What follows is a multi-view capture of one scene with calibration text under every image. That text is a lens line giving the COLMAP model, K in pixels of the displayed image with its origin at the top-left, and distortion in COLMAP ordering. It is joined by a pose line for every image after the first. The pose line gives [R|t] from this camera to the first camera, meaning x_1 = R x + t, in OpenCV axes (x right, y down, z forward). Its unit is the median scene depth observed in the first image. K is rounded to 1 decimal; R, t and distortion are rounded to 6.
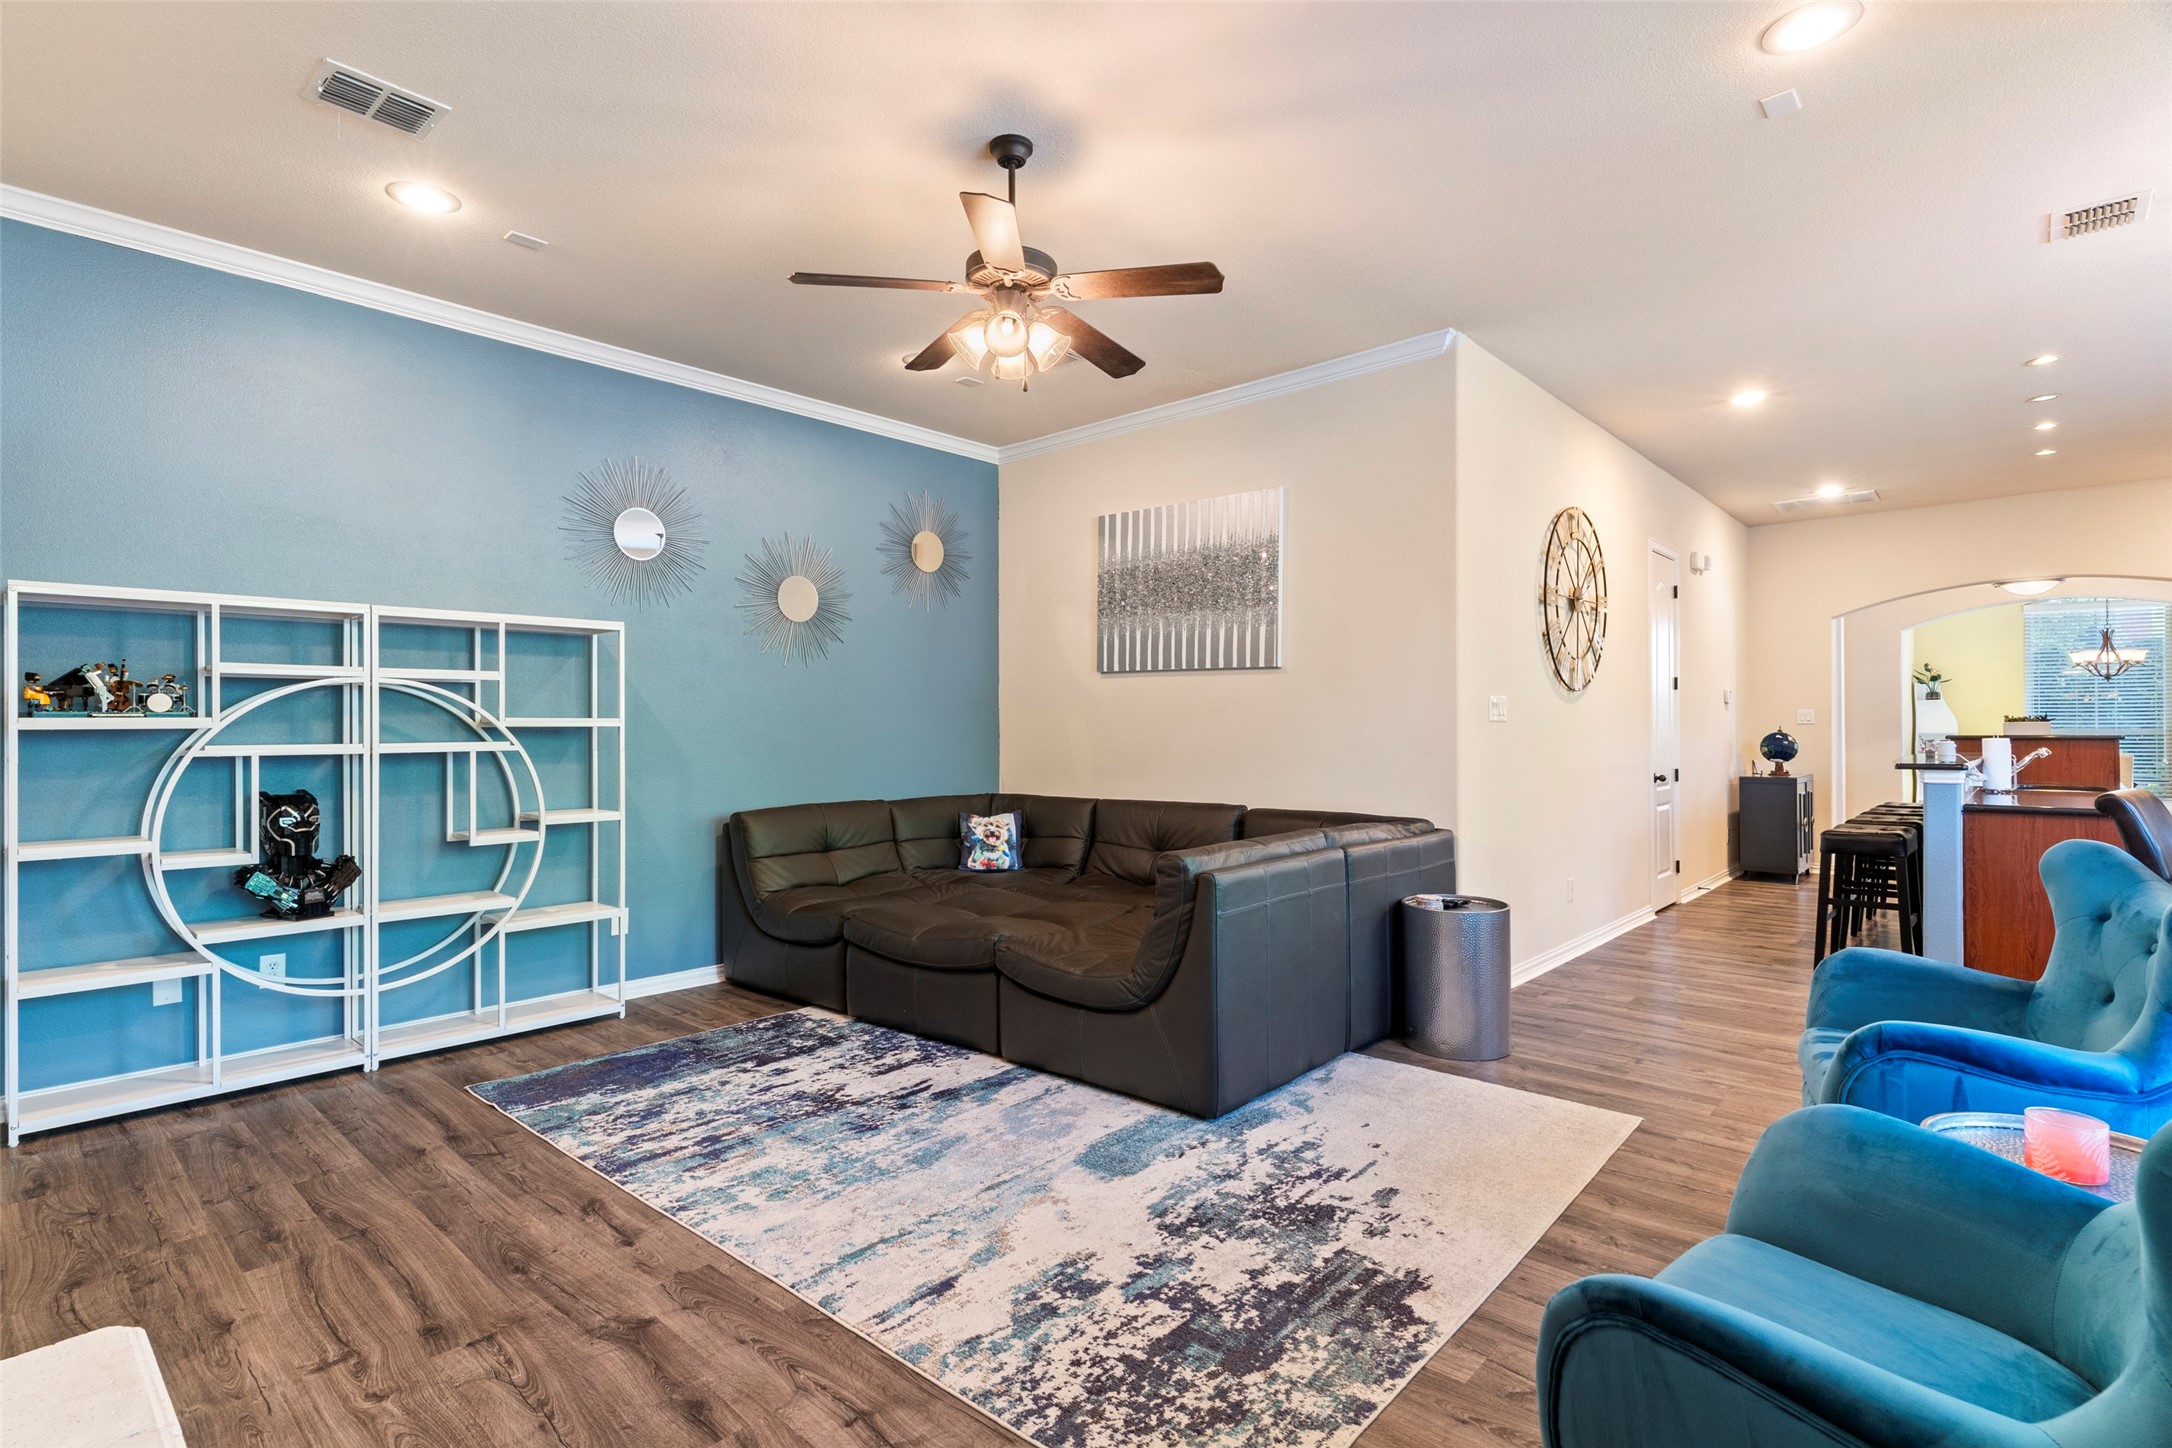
lens RADIAL K [[1039.6, 0, 1074.9], [0, 1039.6, 723.1], [0, 0, 1]] dist [0.003174, 0.000096]
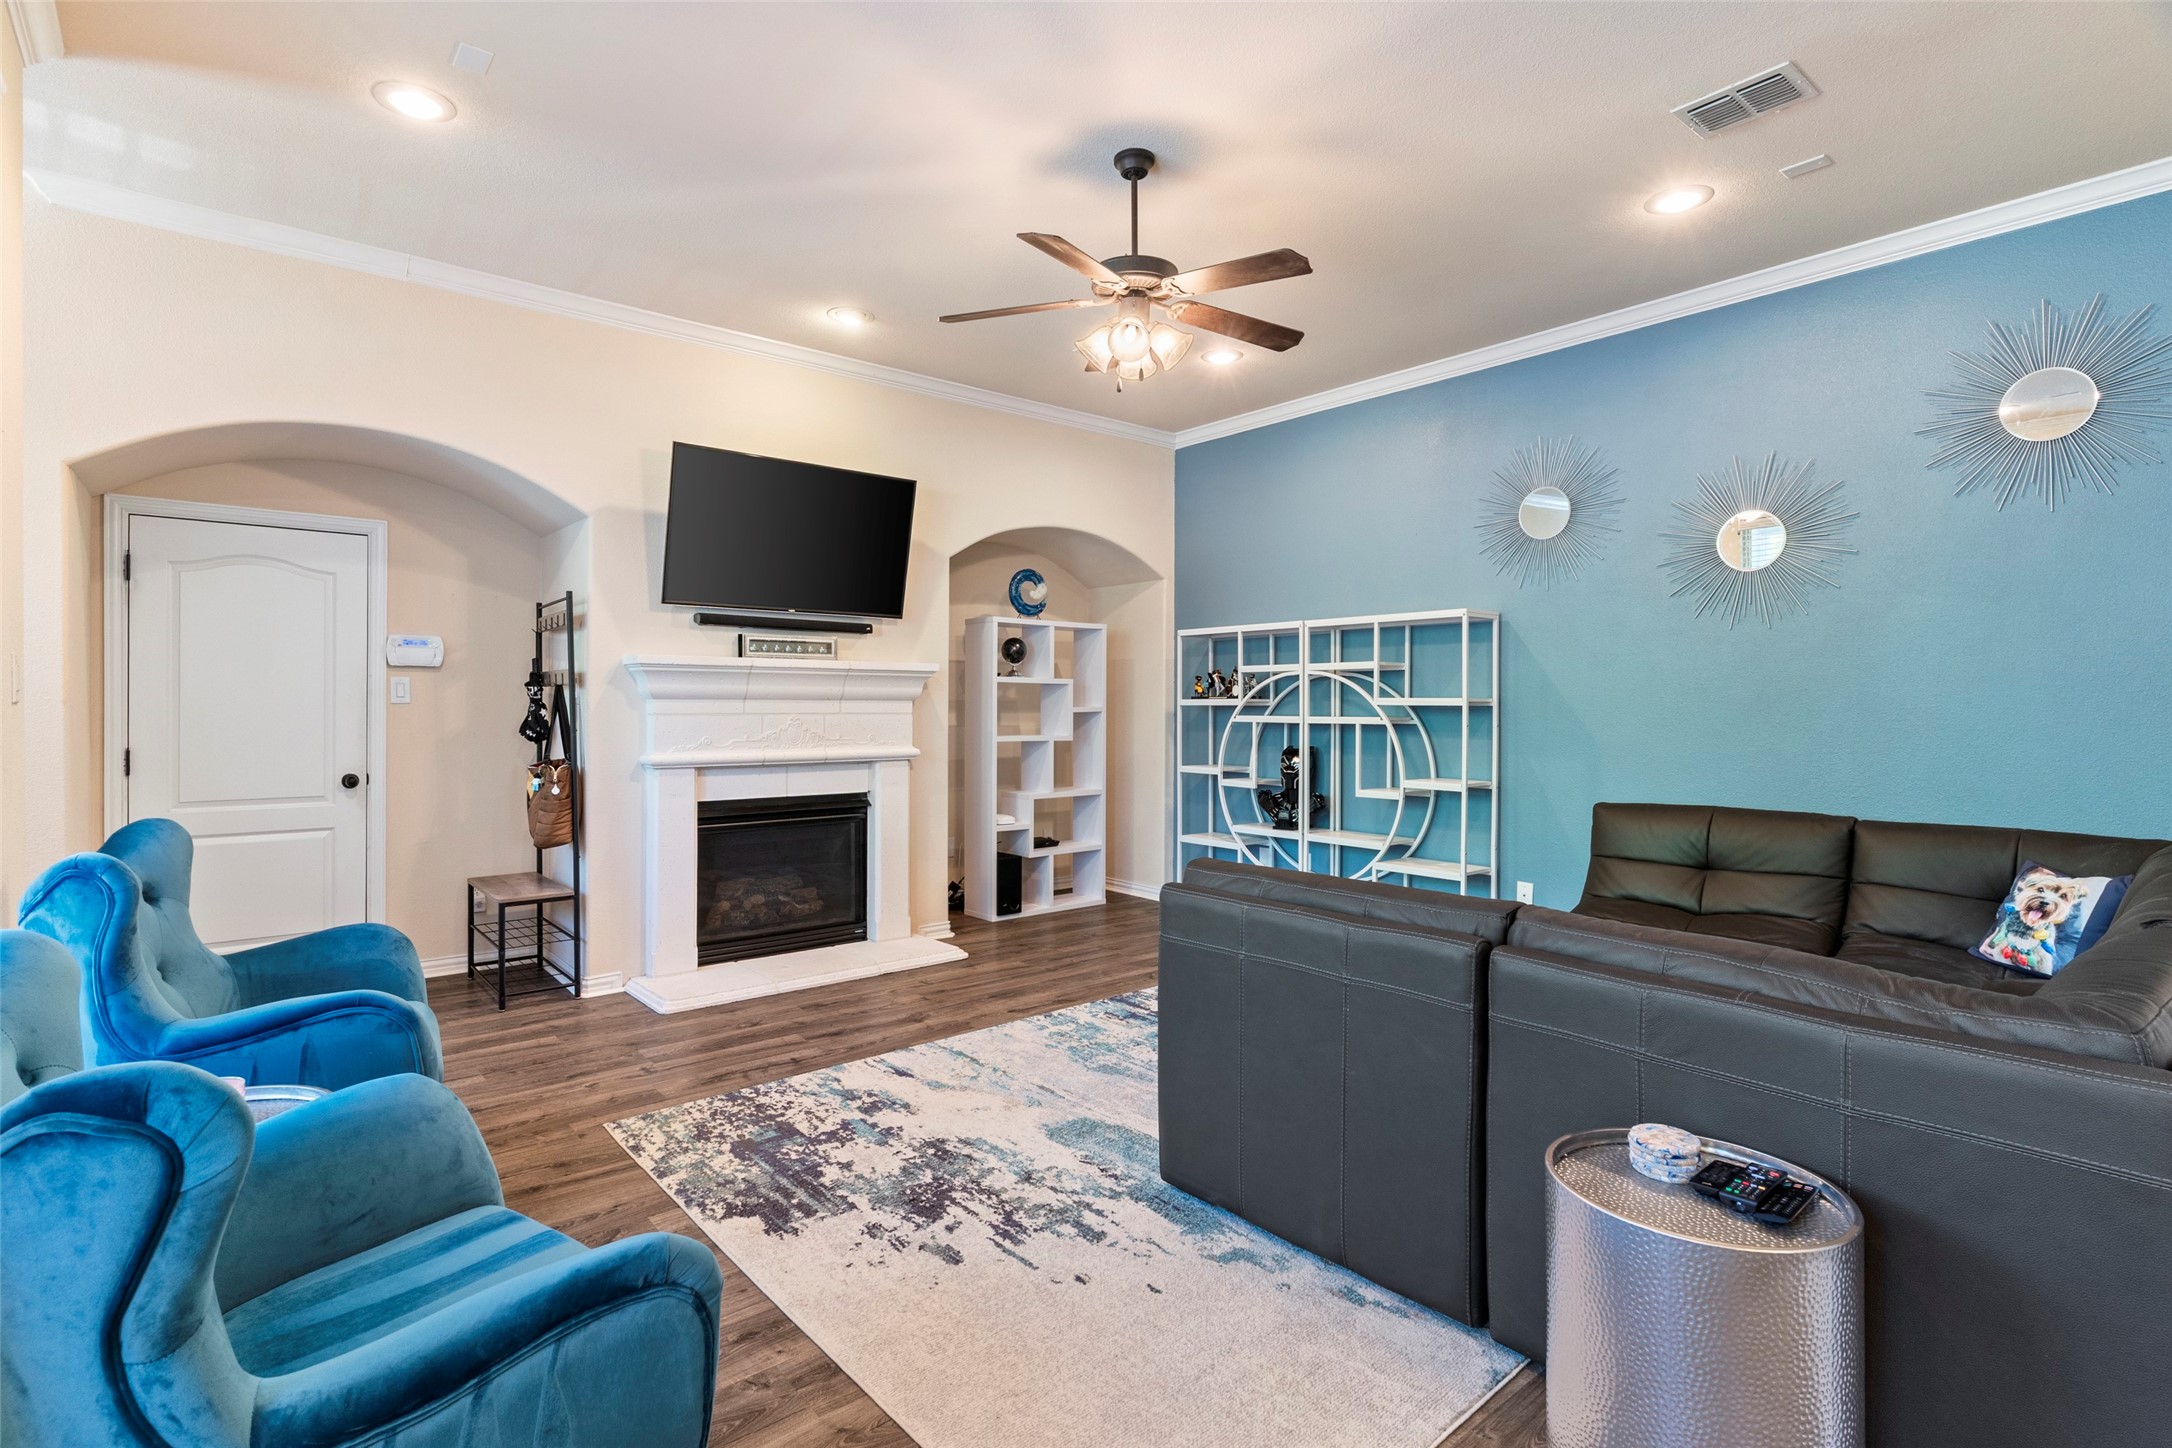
lens RADIAL K [[1053.6, 0, 1071.8], [0, 1053.6, 702.9], [0, 0, 1]] dist [0.001934, 0.000092]
pose [[-0.136778, 0.001528, -0.990601, 0.968713], [0.000441, 0.999999, 0.001481, -0.001739], [0.990602, -0.000235, -0.136778, 1.033425]]
